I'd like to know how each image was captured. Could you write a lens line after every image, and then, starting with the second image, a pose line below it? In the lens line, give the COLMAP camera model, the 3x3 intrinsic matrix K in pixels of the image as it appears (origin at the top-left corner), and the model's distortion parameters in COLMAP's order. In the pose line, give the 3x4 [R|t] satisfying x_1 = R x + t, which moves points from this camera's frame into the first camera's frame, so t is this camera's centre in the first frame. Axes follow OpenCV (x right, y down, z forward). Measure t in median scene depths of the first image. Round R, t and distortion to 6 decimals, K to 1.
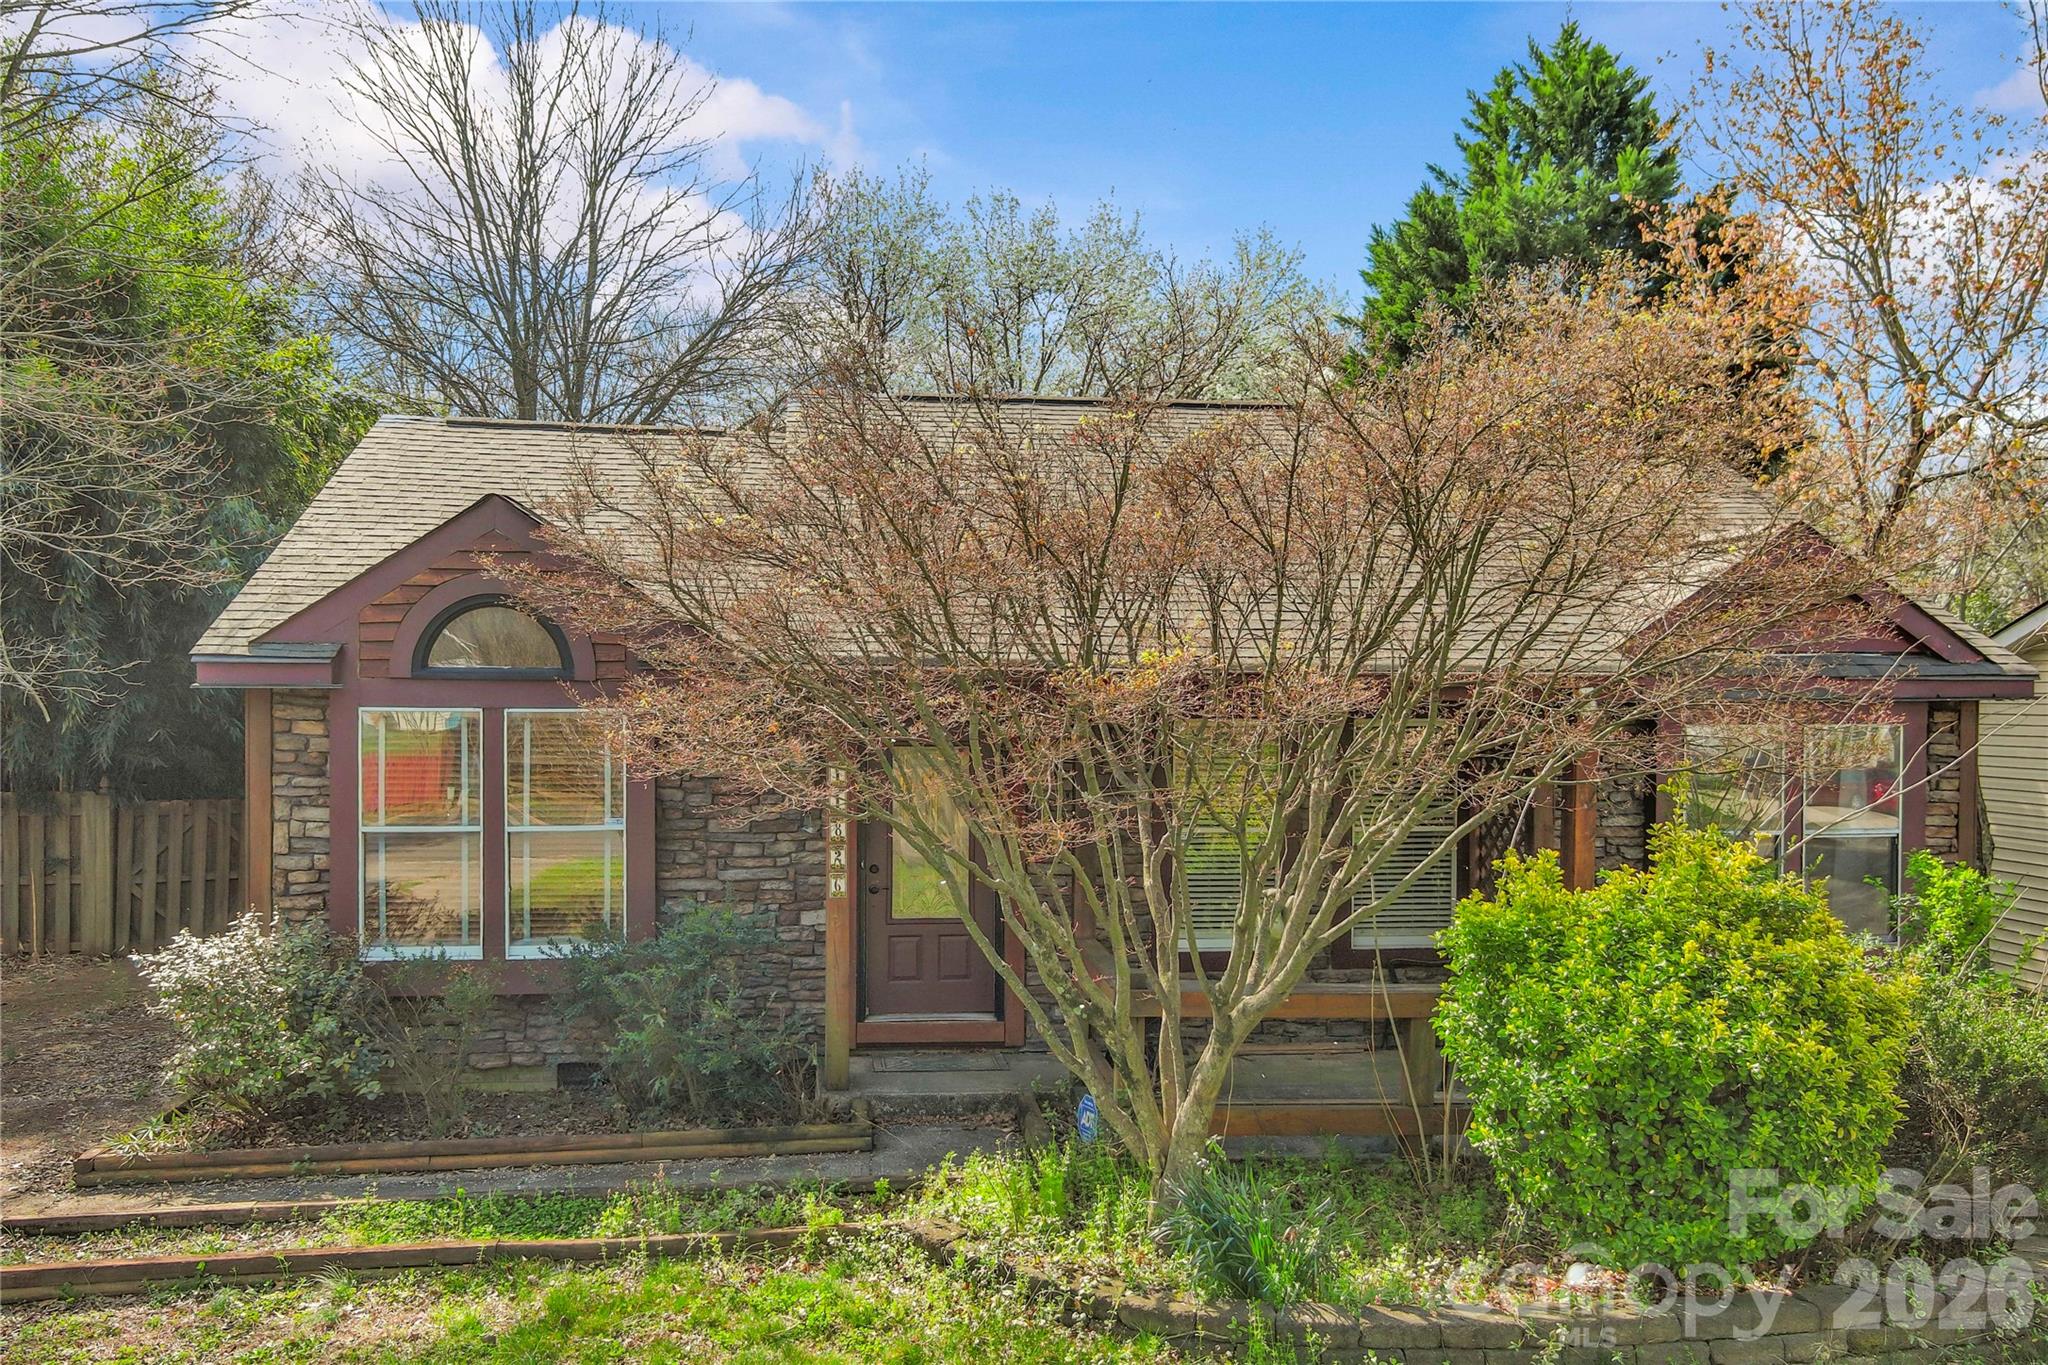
lens RADIAL K [[1659.1, 0, 1021.5], [0, 1659.1, 734.4], [0, 0, 1]] dist [-0.000288, -0.007459]
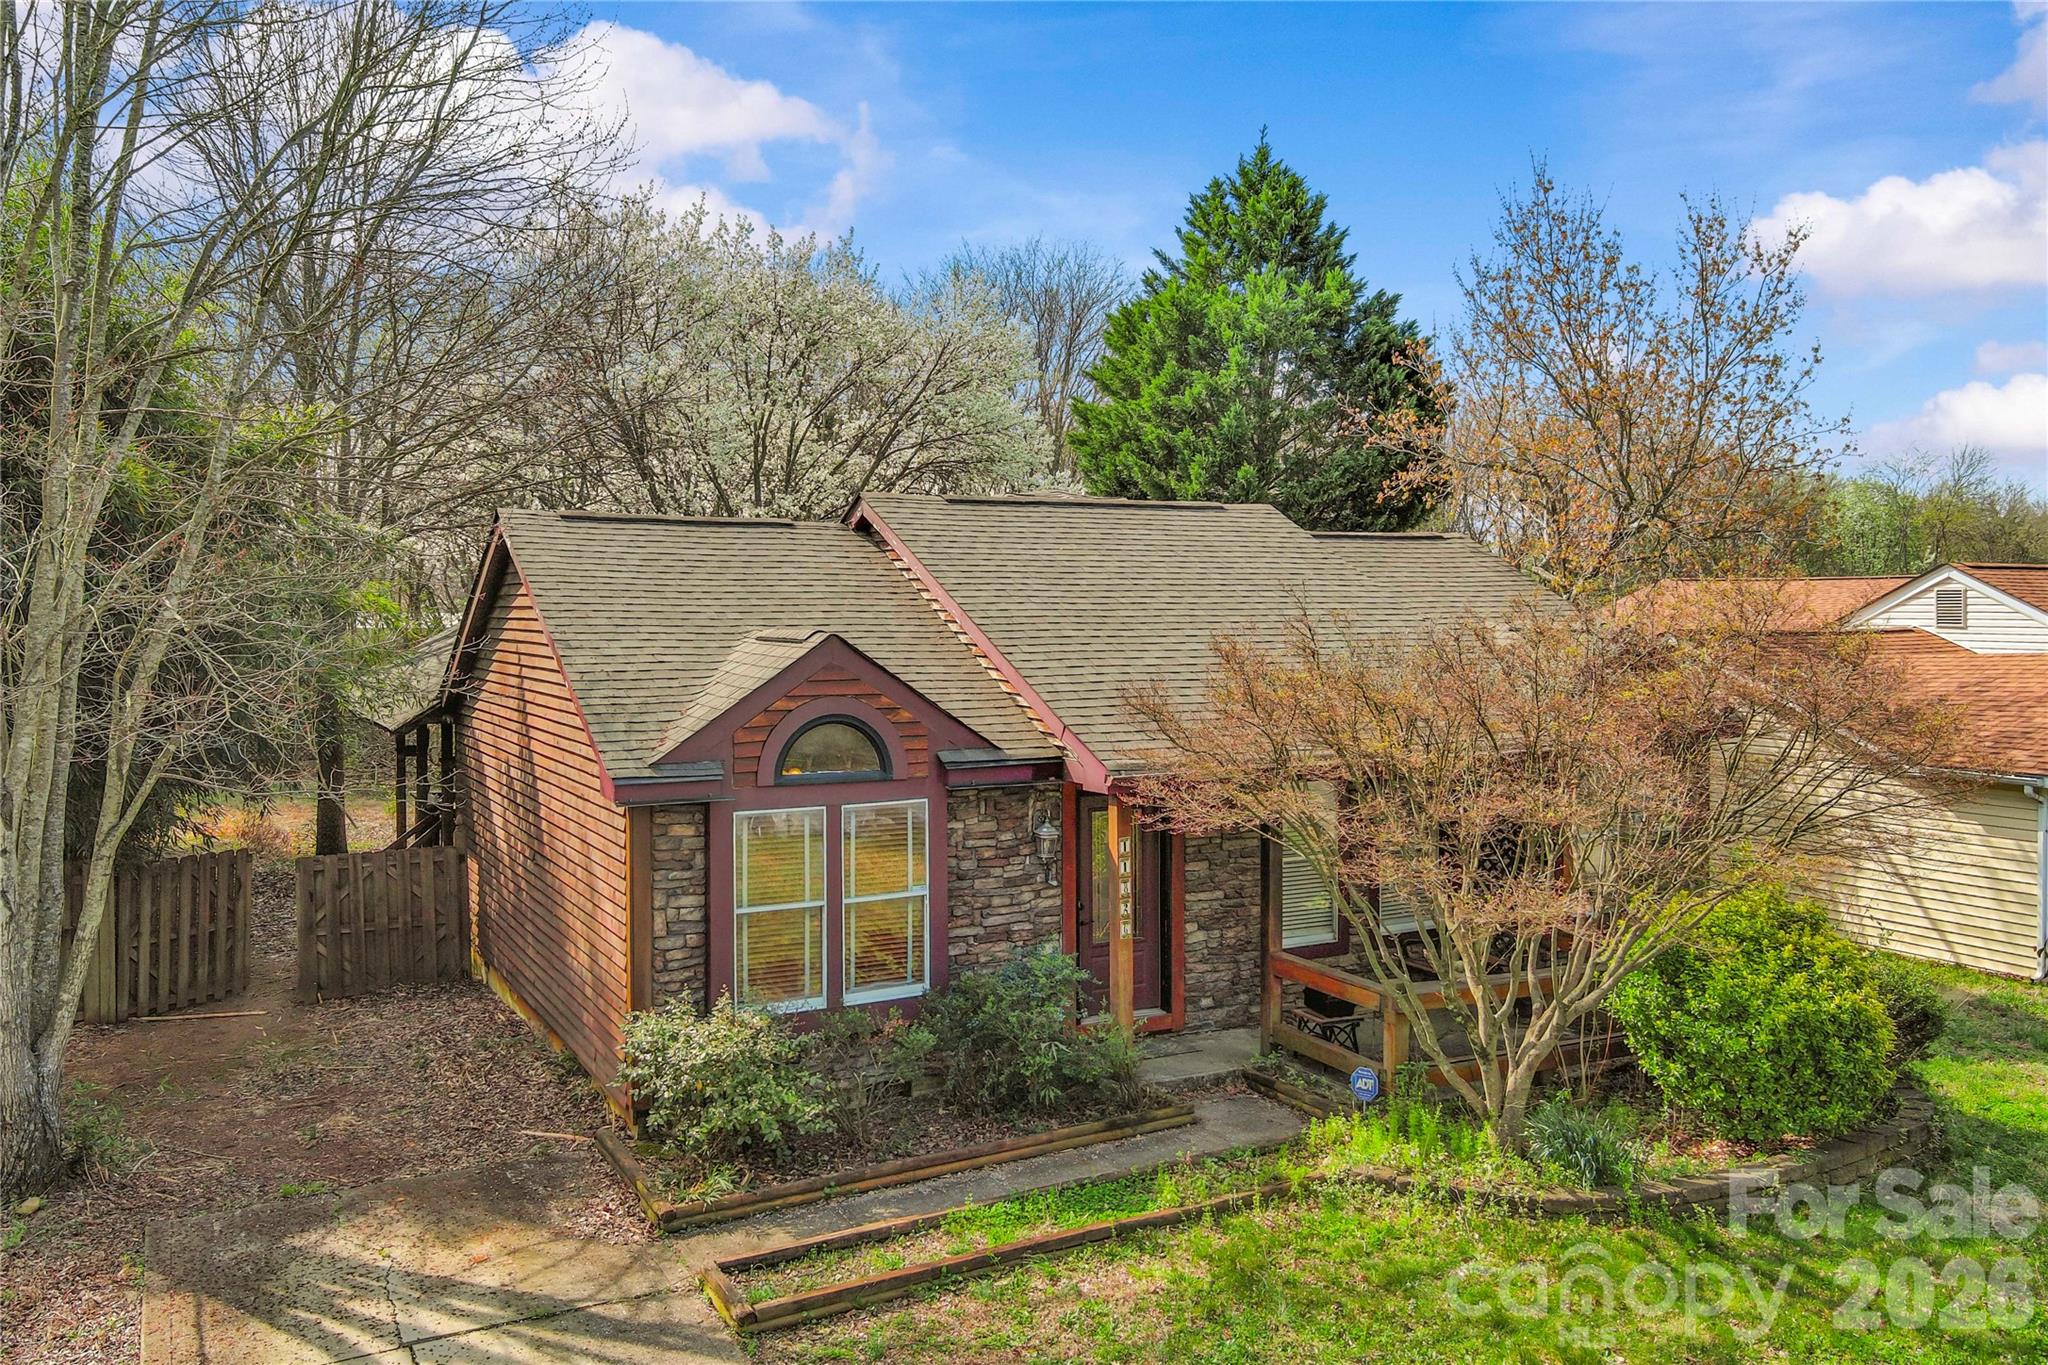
lens RADIAL K [[1642.2, 0, 1034.2], [0, 1642.2, 637.4], [0, 0, 1]] dist [-0.001202, -0.011547]
pose [[0.935833, -0.020474, 0.351850, -0.605705], [0.023918, 0.999699, -0.005445, -0.131152], [-0.351632, 0.013511, 0.936041, -0.207995]]
